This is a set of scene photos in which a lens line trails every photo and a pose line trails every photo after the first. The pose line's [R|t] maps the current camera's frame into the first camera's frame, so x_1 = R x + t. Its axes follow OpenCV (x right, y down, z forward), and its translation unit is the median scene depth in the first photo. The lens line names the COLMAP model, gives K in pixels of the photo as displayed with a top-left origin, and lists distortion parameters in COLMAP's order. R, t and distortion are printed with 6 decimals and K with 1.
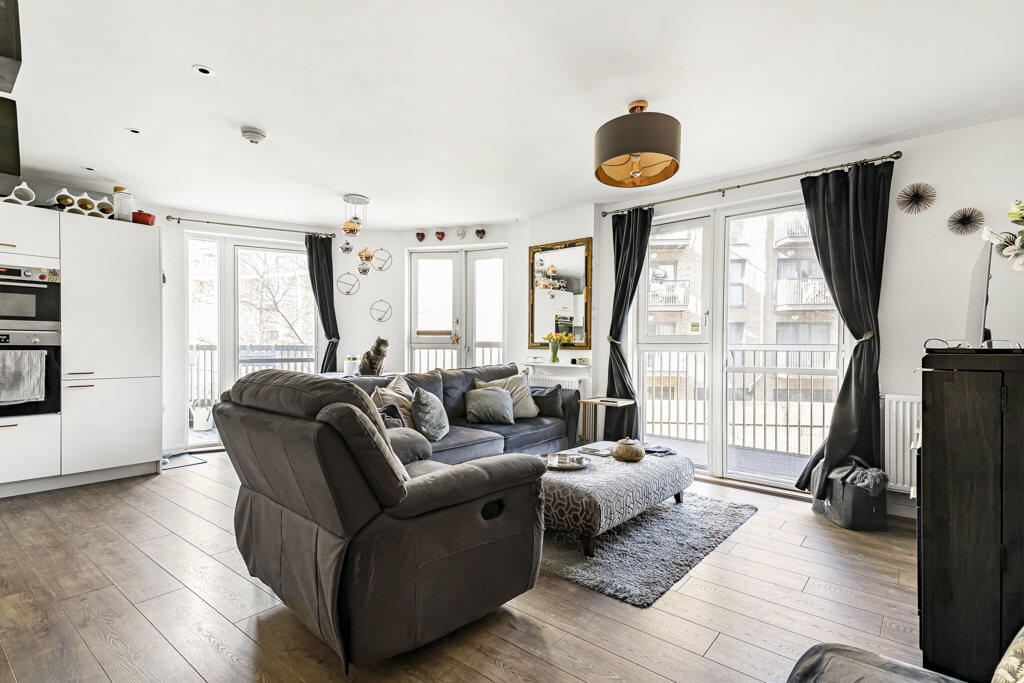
lens RADIAL K [[494.9, 0, 513.5], [0, 494.9, 346.1], [0, 0, 1]] dist [-0.001768, -0.000321]
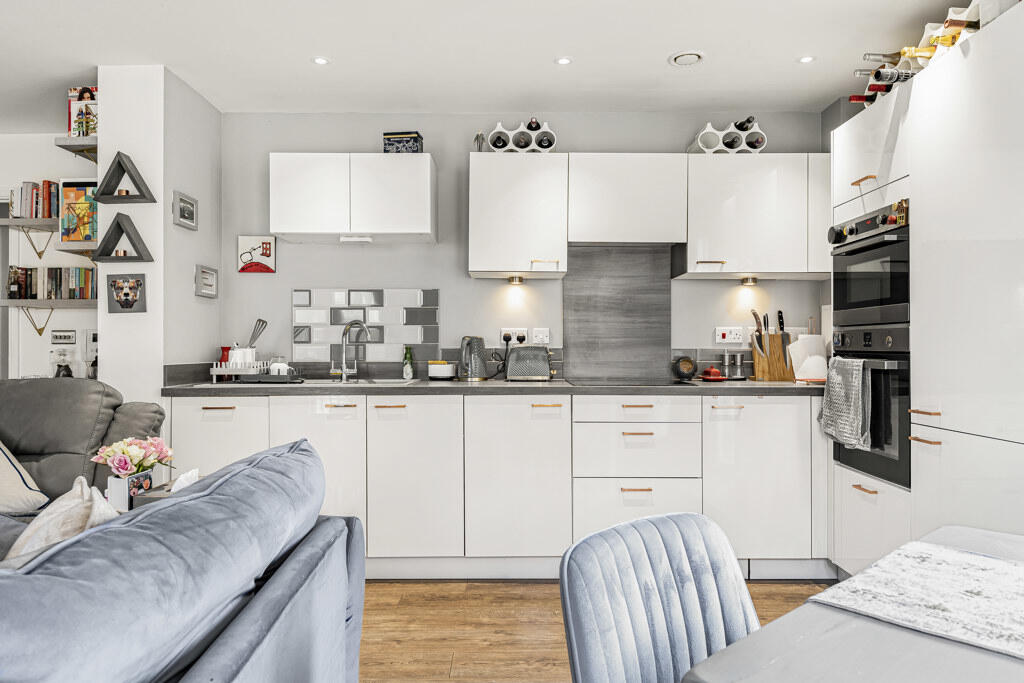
lens RADIAL K [[689.0, 0, 512.0], [0, 689.0, 341.5], [0, 0, 1]] dist [0.033239, 0.000375]
pose [[-0.773424, -0.008602, -0.633830, -0.182600], [-0.005229, 0.999960, -0.007191, -0.005898], [0.633867, -0.002247, -0.773439, 1.345837]]
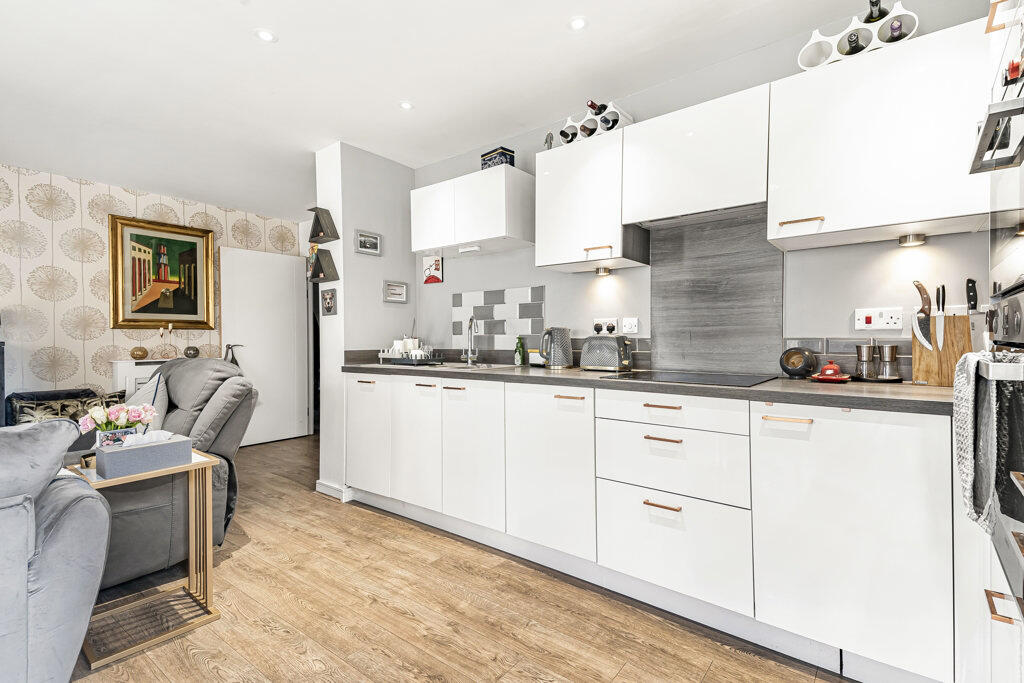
lens RADIAL K [[478.1, 0, 512.0], [0, 478.1, 341.5], [0, 0, 1]] dist [0.052598, -0.000078]
pose [[-0.999870, -0.000133, -0.016120, -0.709759], [-0.000284, 0.999956, 0.009387, -0.004979], [0.016118, 0.009390, -0.999826, 1.275818]]
